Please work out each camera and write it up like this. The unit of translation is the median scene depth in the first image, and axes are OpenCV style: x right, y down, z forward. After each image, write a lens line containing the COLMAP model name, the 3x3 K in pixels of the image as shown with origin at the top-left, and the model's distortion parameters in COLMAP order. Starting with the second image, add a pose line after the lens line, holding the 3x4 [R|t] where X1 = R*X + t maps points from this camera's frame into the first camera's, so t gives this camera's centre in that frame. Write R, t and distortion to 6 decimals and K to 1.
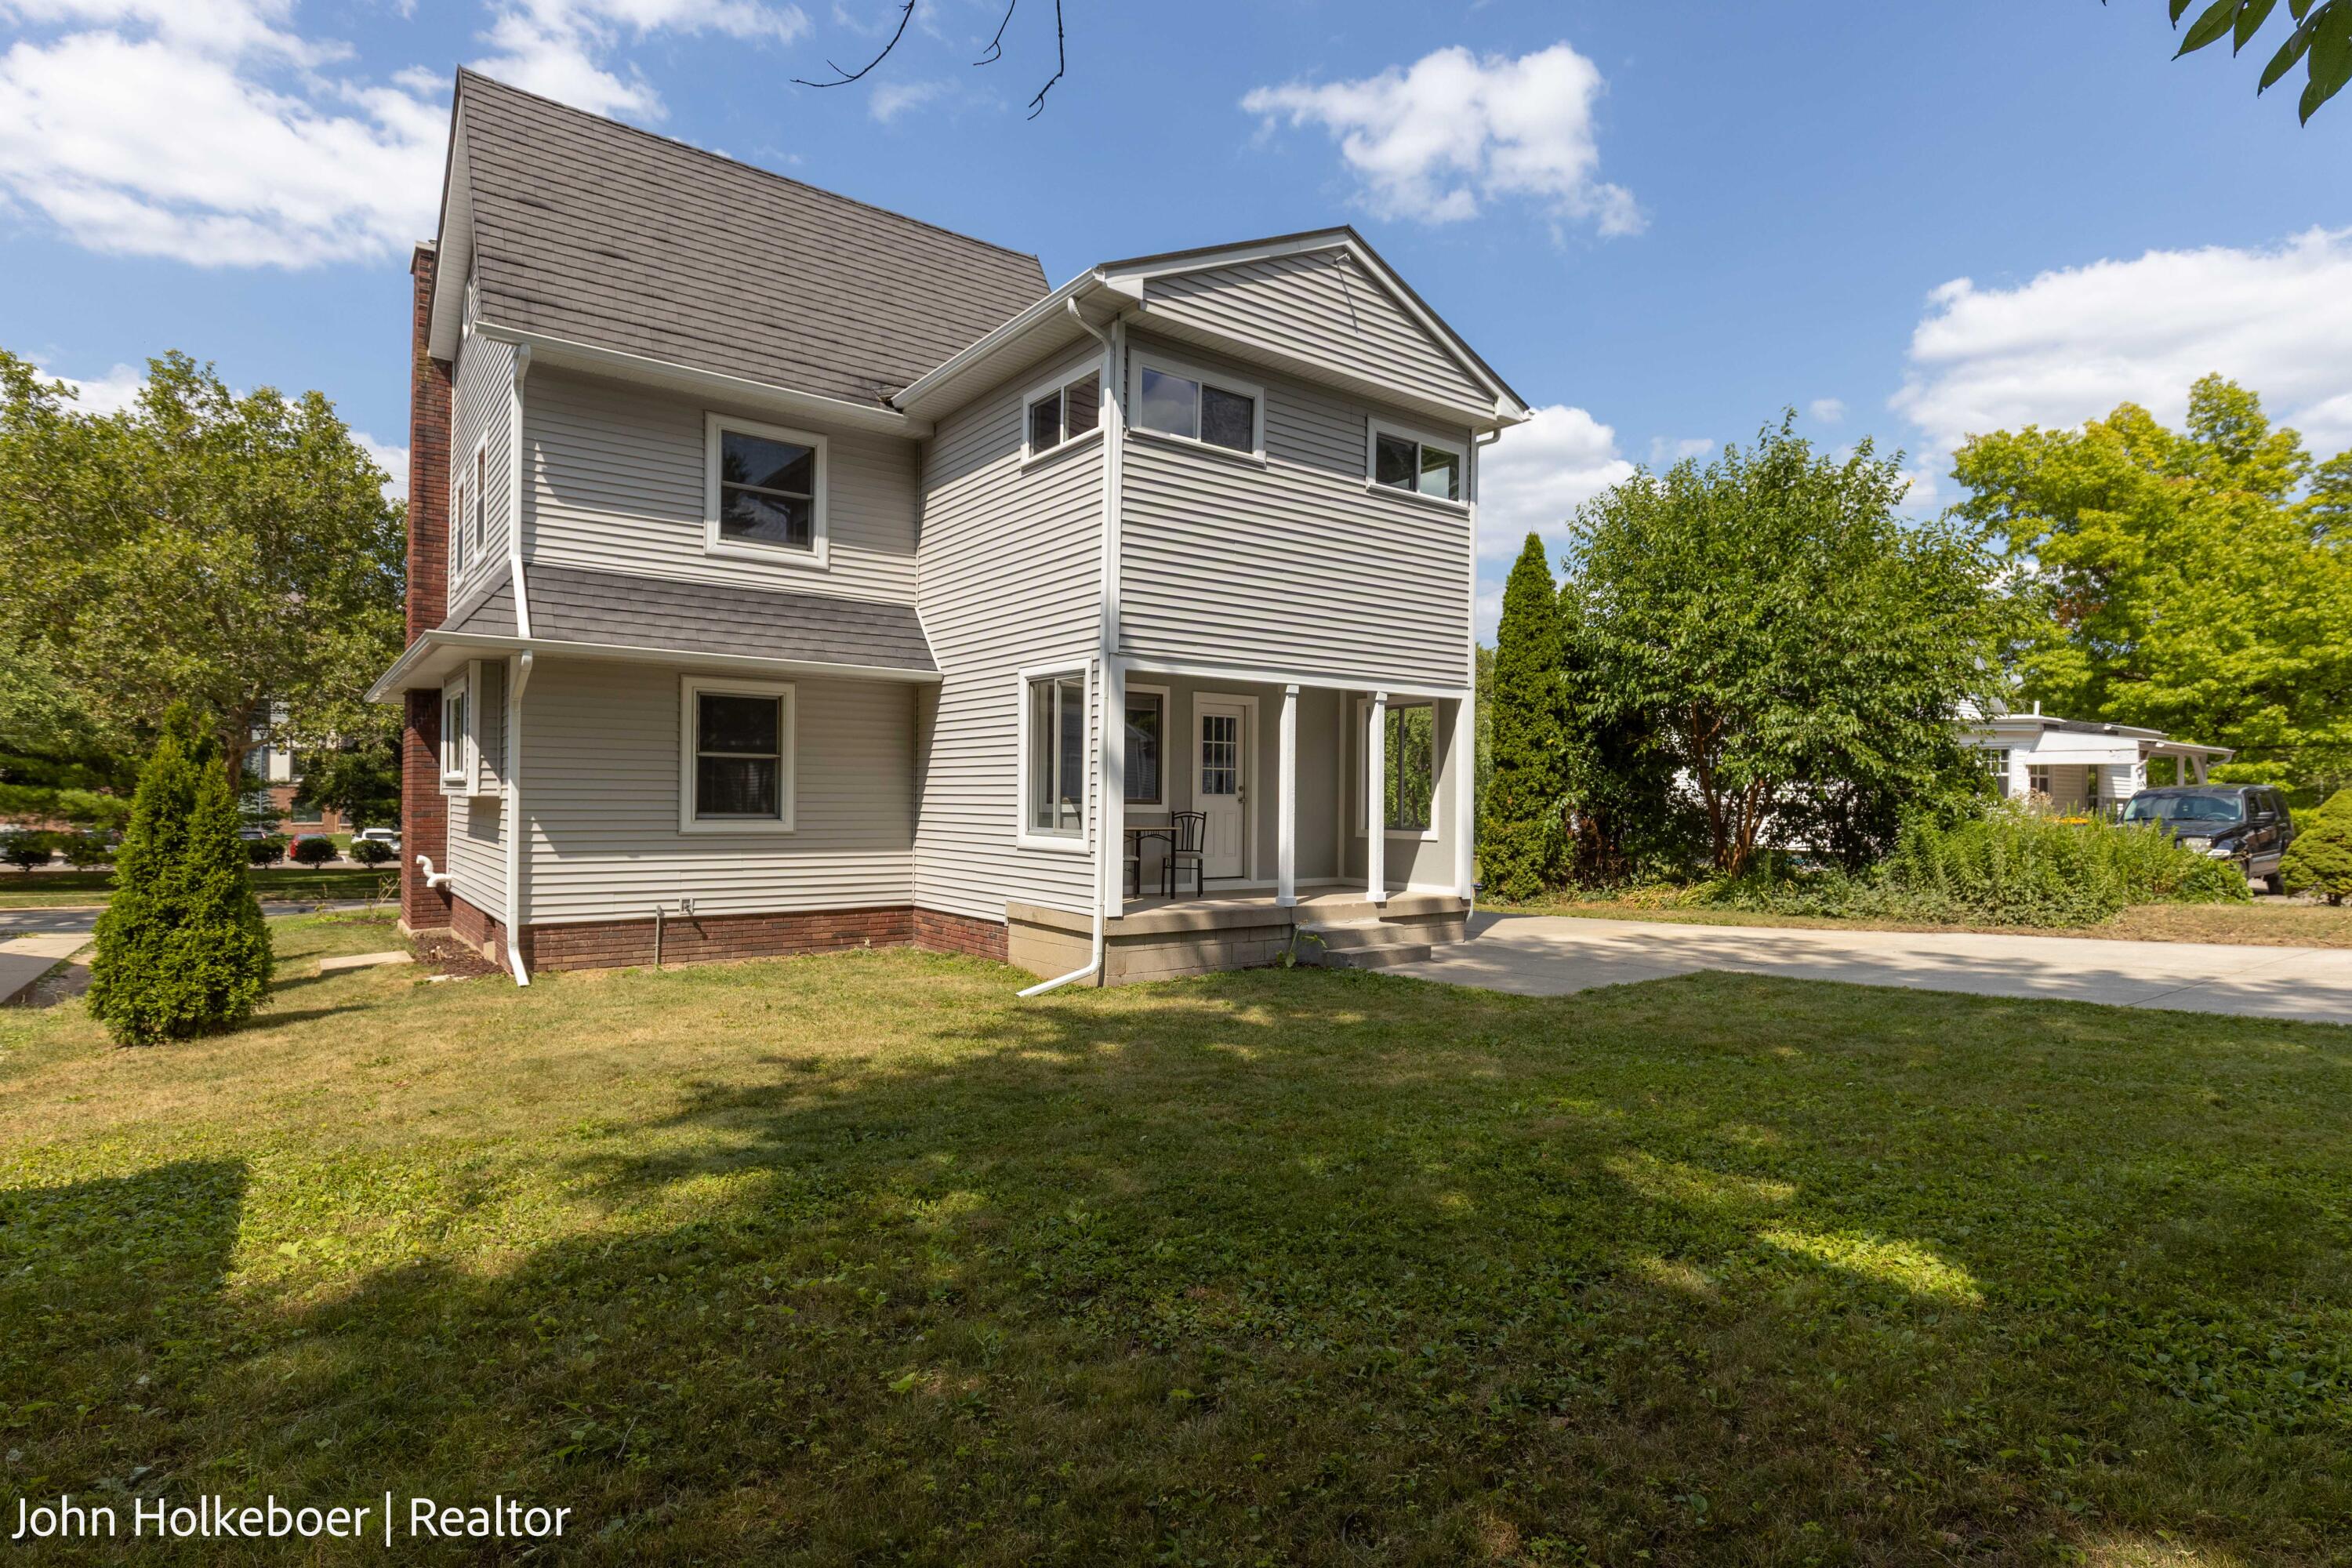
lens RADIAL K [[1173.2, 0, 1193.1], [0, 1173.2, 767.2], [0, 0, 1]] dist [0.001937, -0.000138]
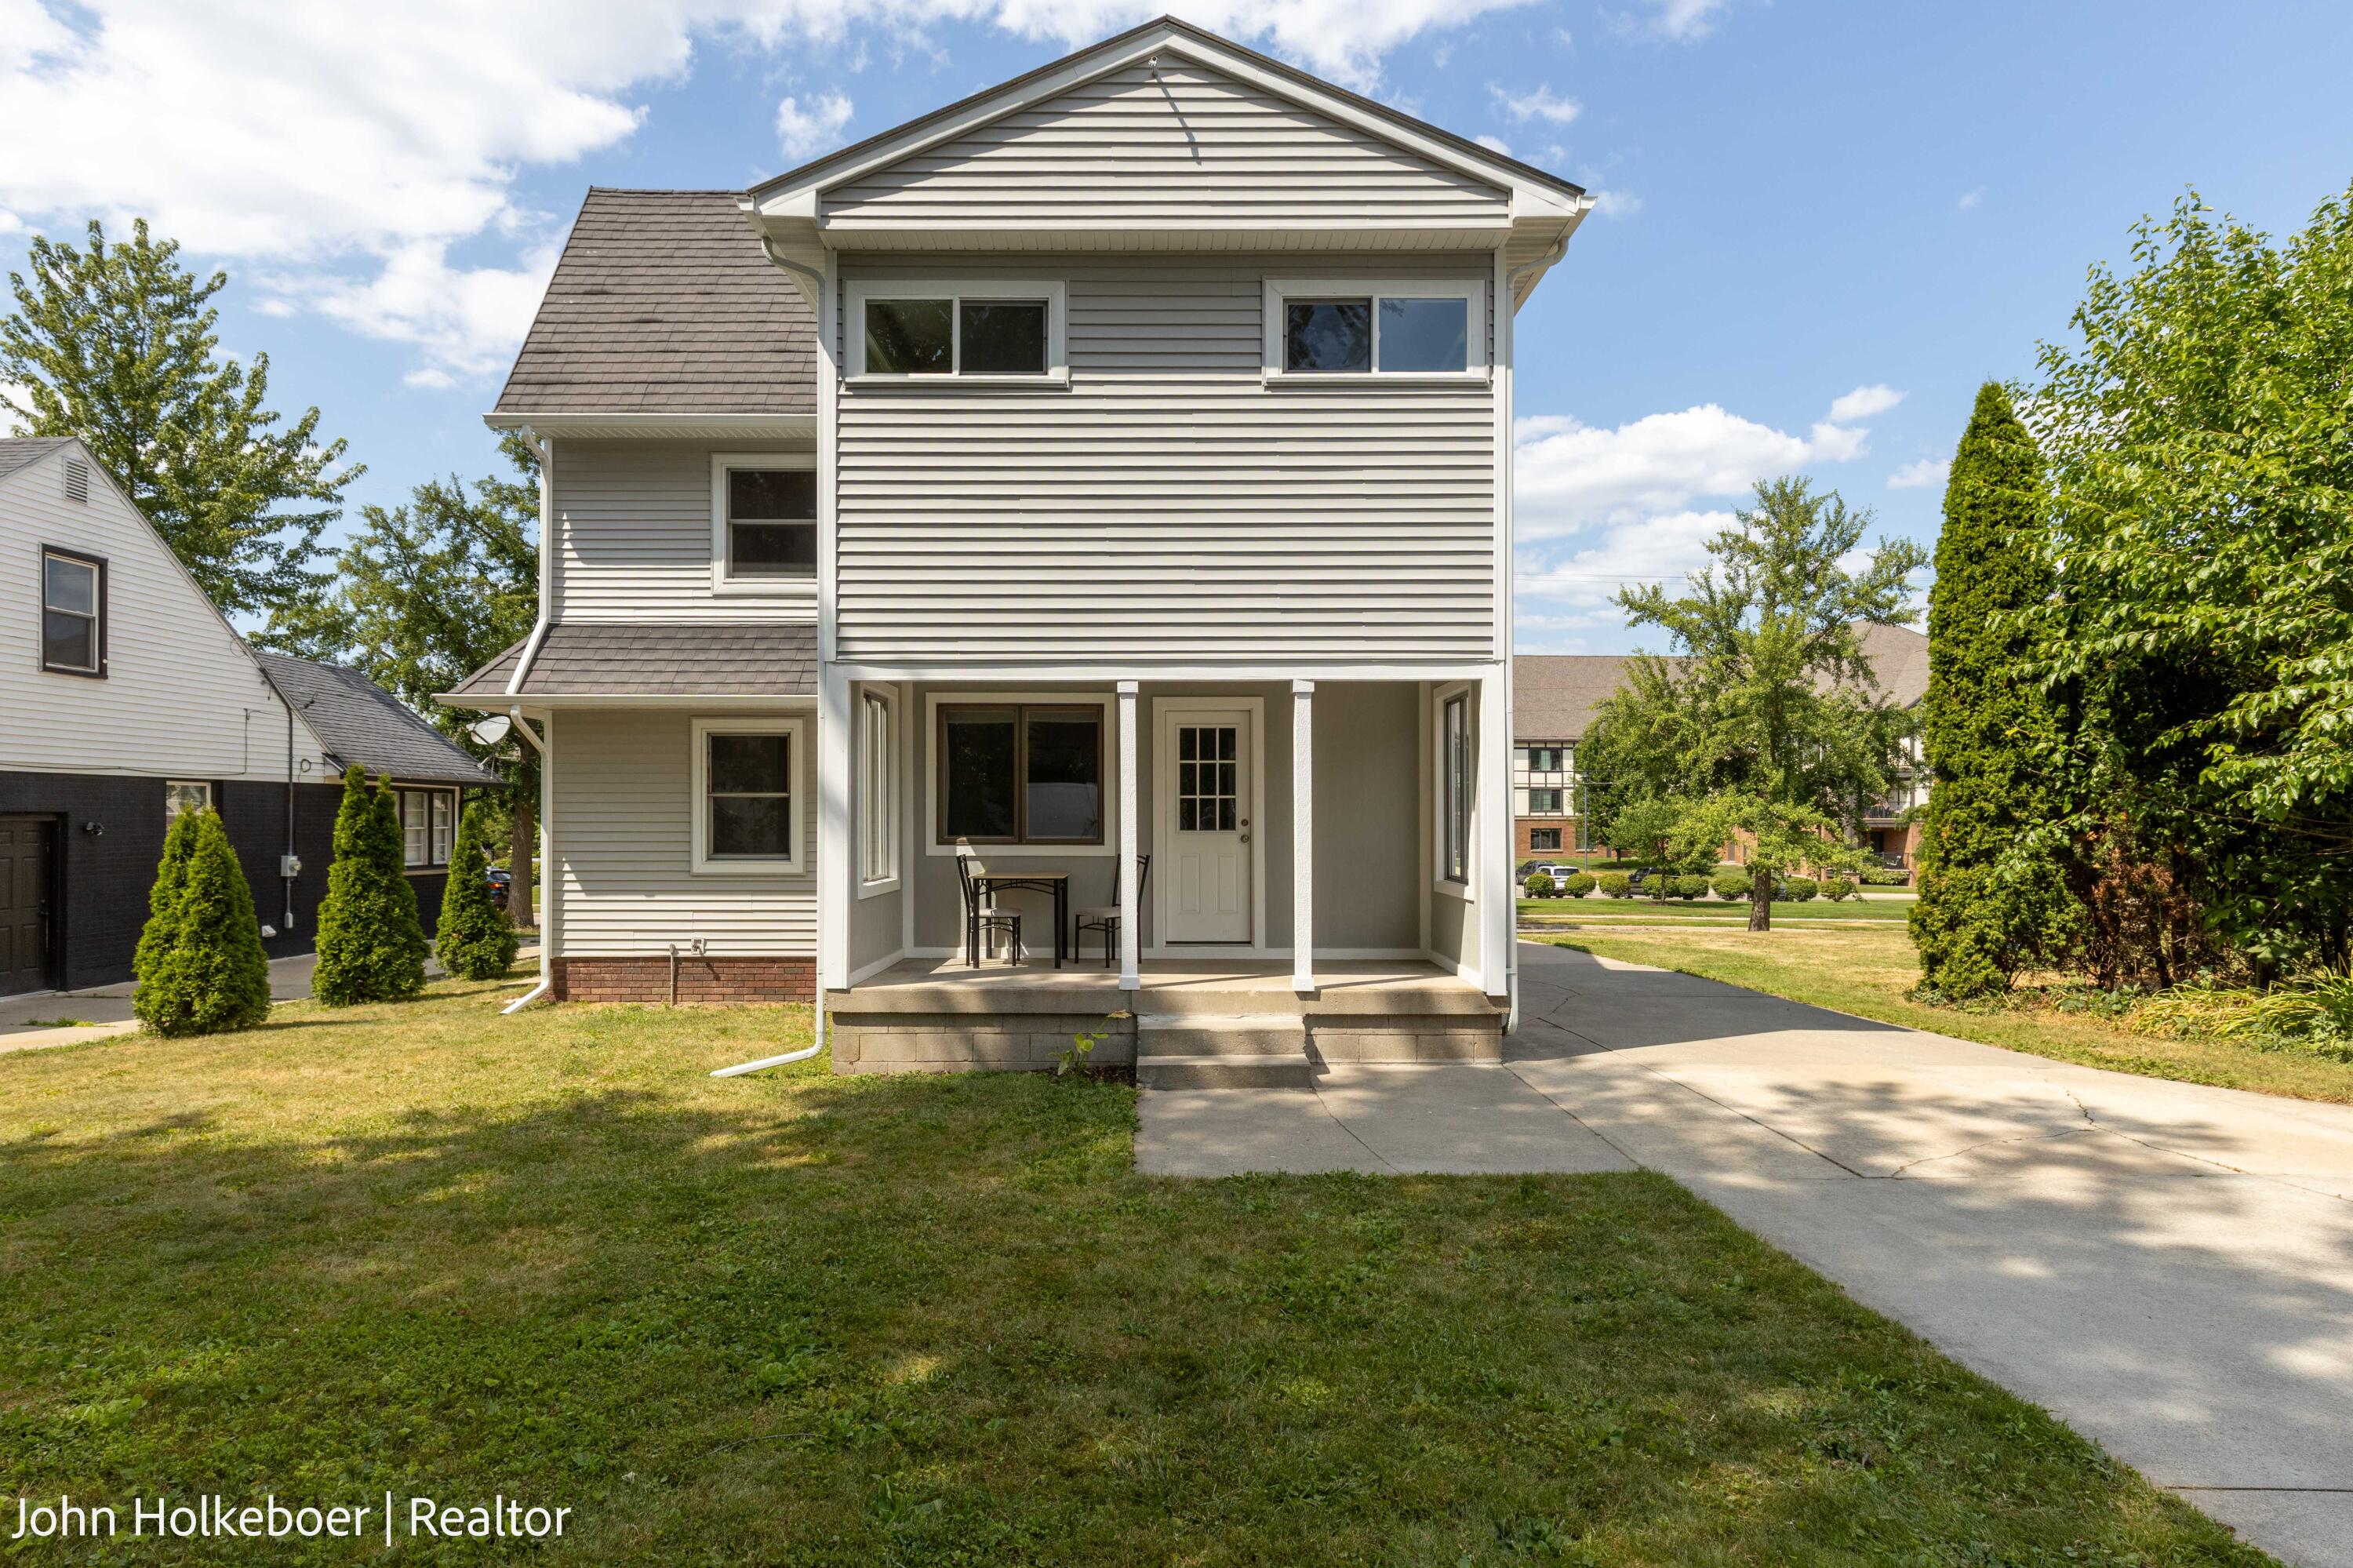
lens RADIAL K [[1260.8, 0, 1162.5], [0, 1260.8, 790.6], [0, 0, 1]] dist [0.000758, -0.000795]
pose [[0.795752, -0.025125, -0.605101, 0.539480], [0.024614, 0.999655, -0.009139, 0.004294], [0.605122, -0.007621, 0.796096, 0.377294]]
